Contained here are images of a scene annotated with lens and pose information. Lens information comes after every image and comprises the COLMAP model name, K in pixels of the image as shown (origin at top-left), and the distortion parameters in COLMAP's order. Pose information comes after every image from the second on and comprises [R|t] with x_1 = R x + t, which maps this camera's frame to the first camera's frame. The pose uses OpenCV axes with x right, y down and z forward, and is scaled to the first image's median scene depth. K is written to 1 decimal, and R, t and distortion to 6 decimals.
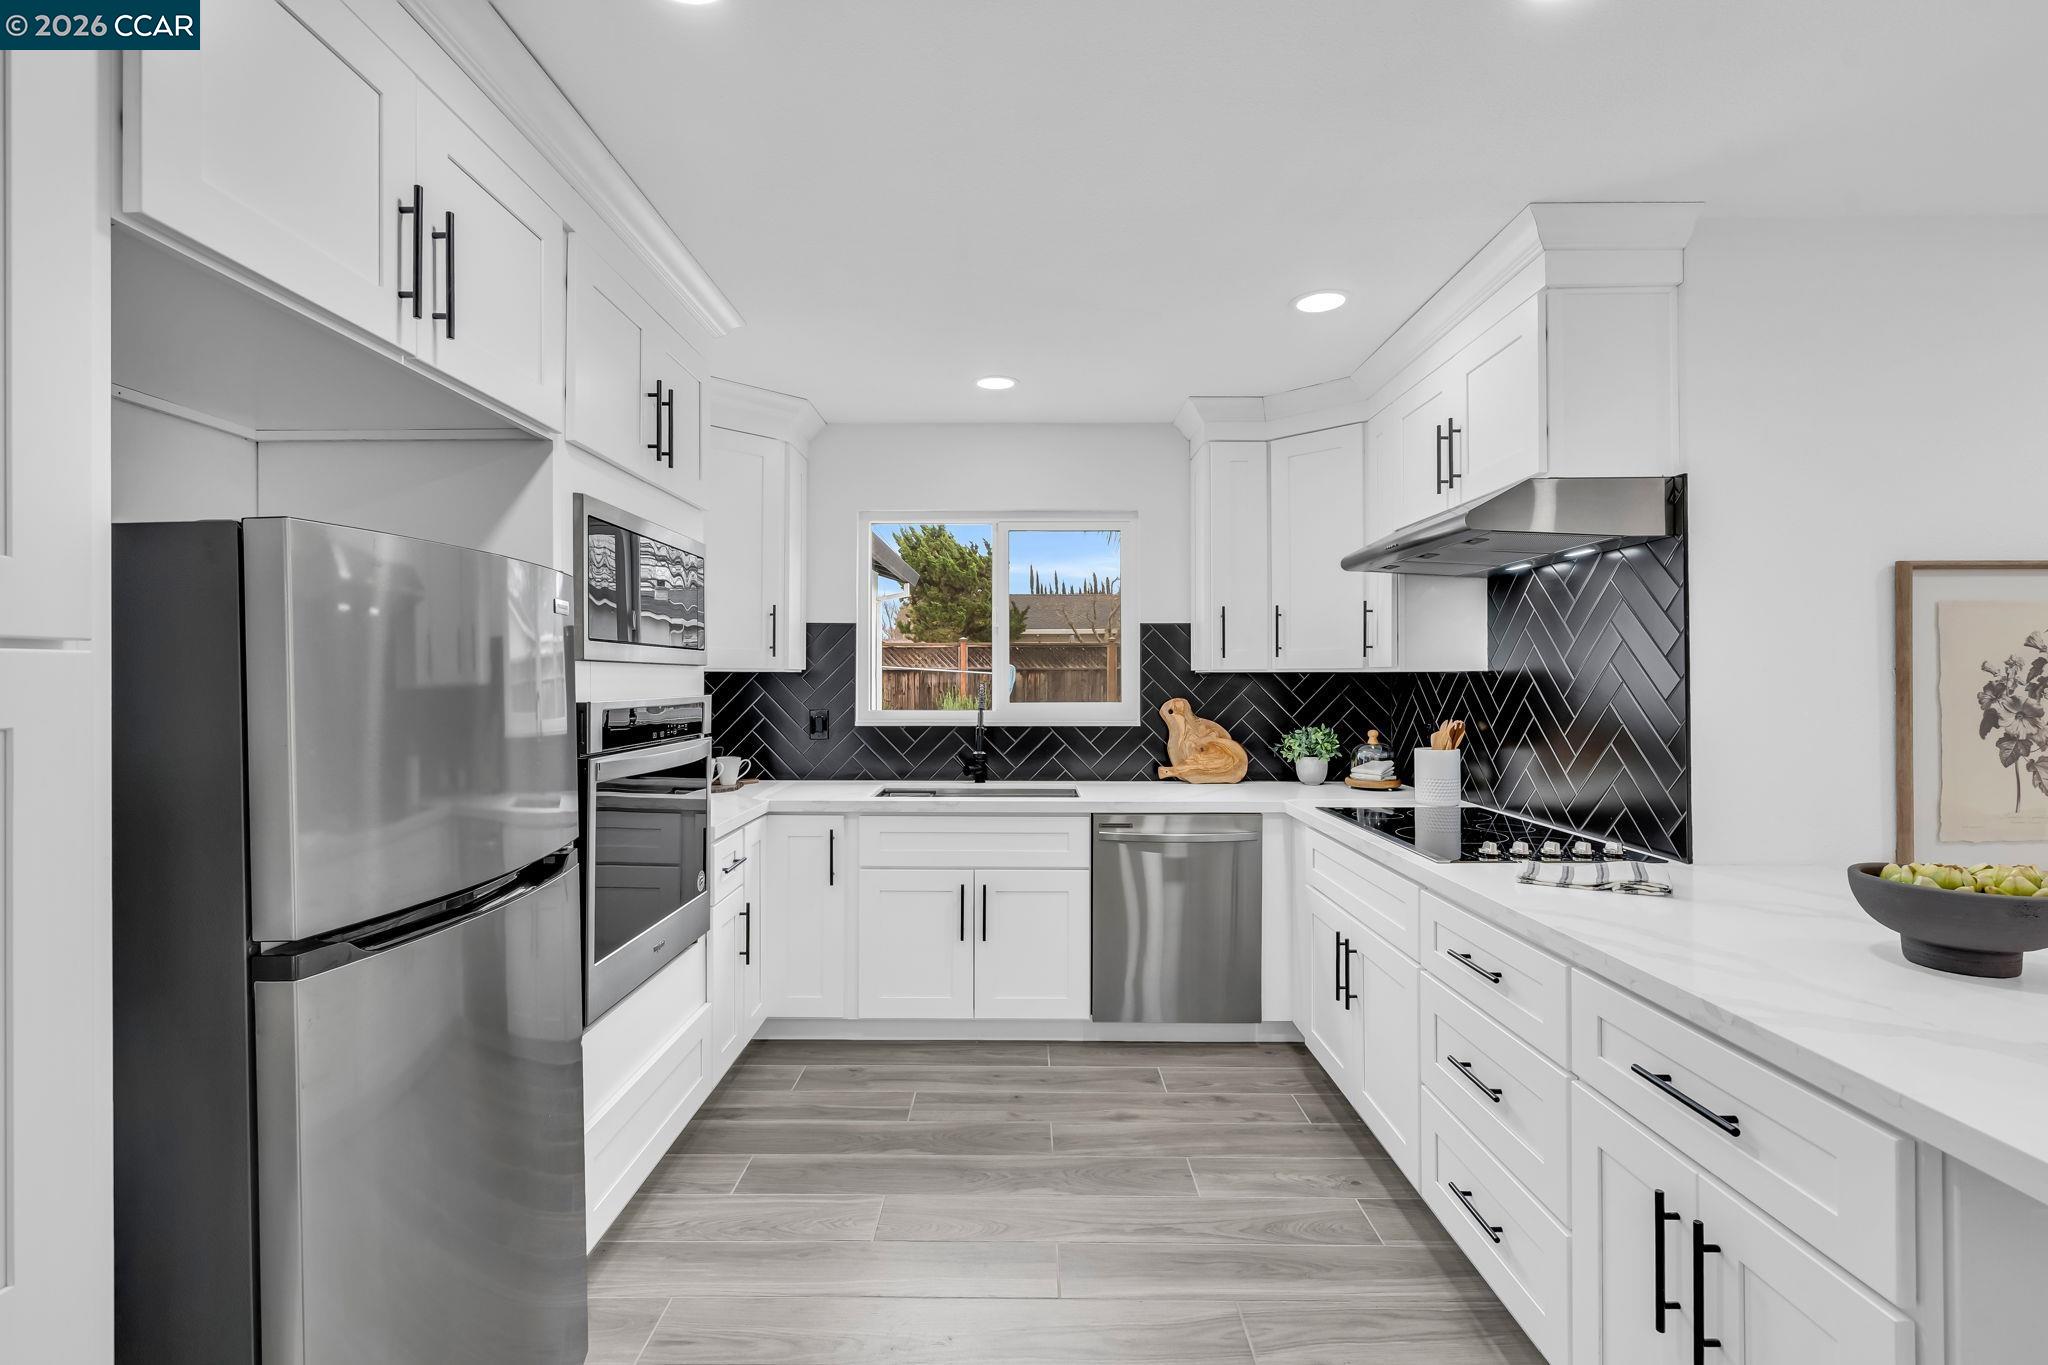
lens RADIAL K [[938.0, 0, 1022.3], [0, 938.0, 676.0], [0, 0, 1]] dist [-0.001303, 0.001205]
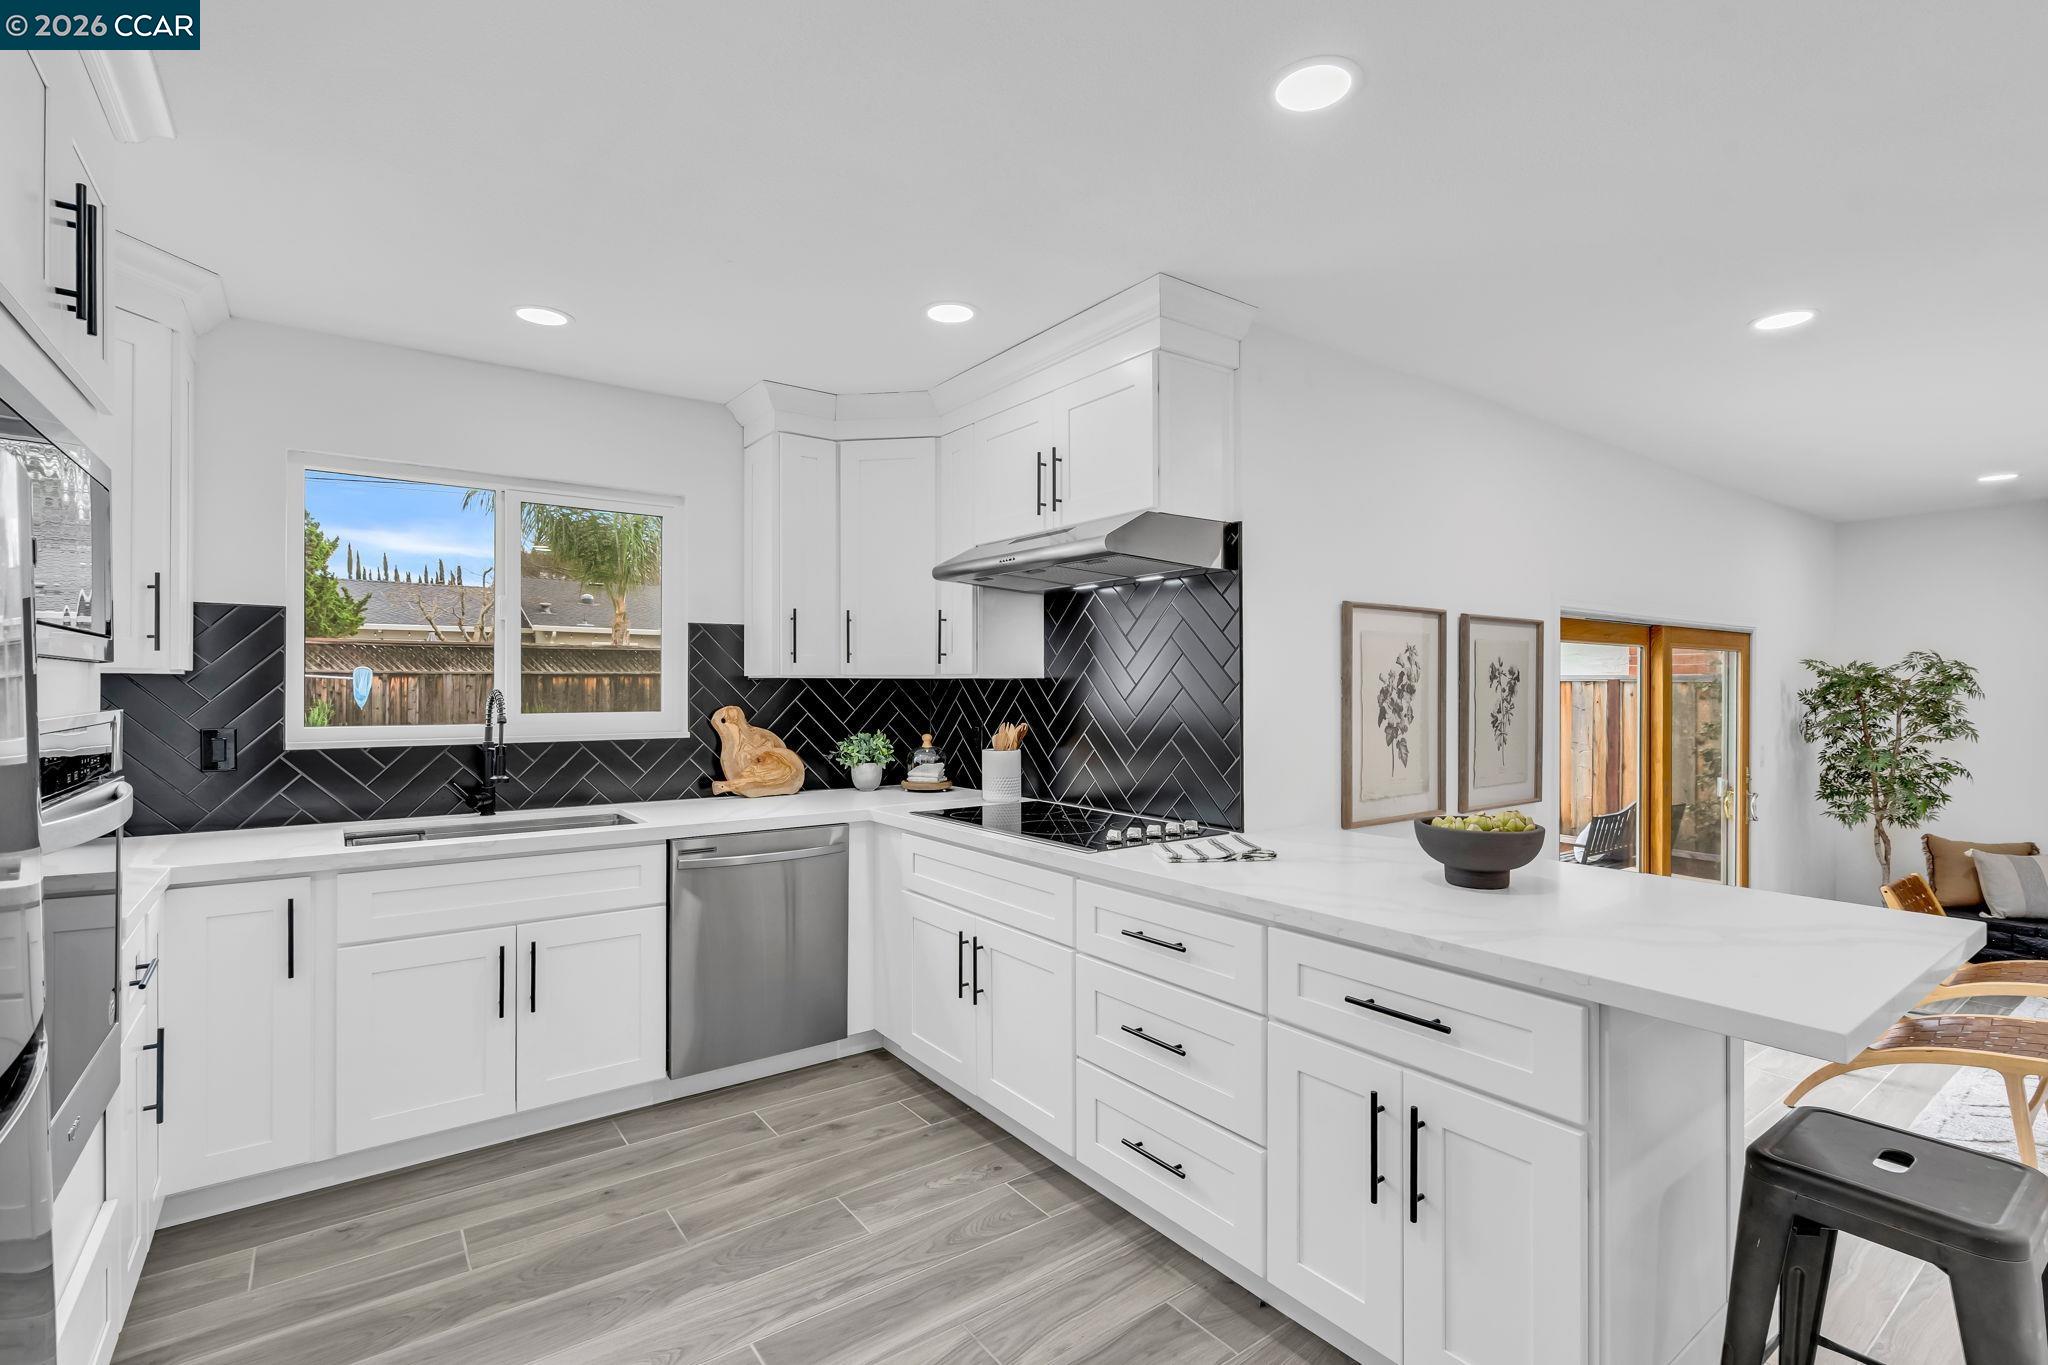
lens RADIAL K [[938.0, 0, 1028.4], [0, 938.0, 687.7], [0, 0, 1]] dist [-0.001303, 0.001205]
pose [[0.802362, -0.000845, 0.596837, -0.208359], [-0.002668, 0.999984, 0.005003, 0.000635], [-0.596832, -0.005606, 0.802347, 0.127015]]
